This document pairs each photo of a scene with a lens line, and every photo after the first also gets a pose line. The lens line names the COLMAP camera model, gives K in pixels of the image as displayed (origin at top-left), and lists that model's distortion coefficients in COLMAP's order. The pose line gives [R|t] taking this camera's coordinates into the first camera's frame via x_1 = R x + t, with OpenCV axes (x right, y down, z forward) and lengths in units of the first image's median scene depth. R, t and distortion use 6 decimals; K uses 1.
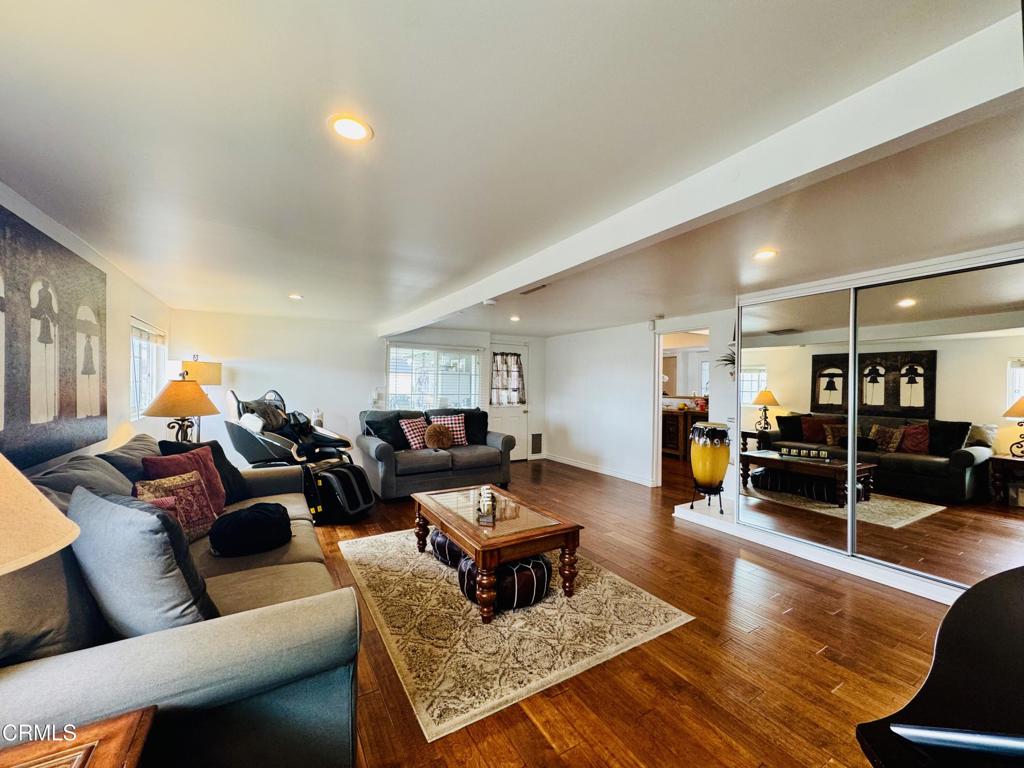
lens RADIAL K [[400.0, 0, 507.1], [0, 400.0, 410.3], [0, 0, 1]] dist [0.002115, 0.000298]
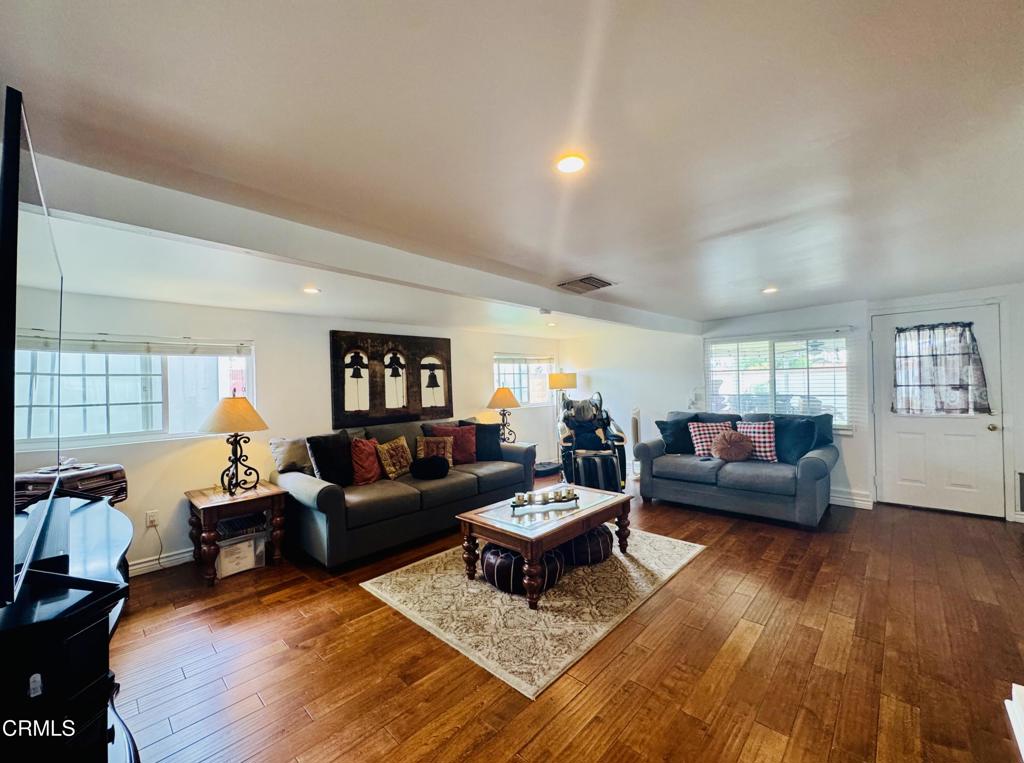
lens RADIAL K [[409.3, 0, 511.3], [0, 409.3, 380.0], [0, 0, 1]] dist [-0.002678, 0.000220]
pose [[0.271387, -0.037519, -0.961739, 1.119131], [-0.038243, 0.998030, -0.049727, -0.023841], [0.961710, 0.050275, 0.269417, 0.683057]]
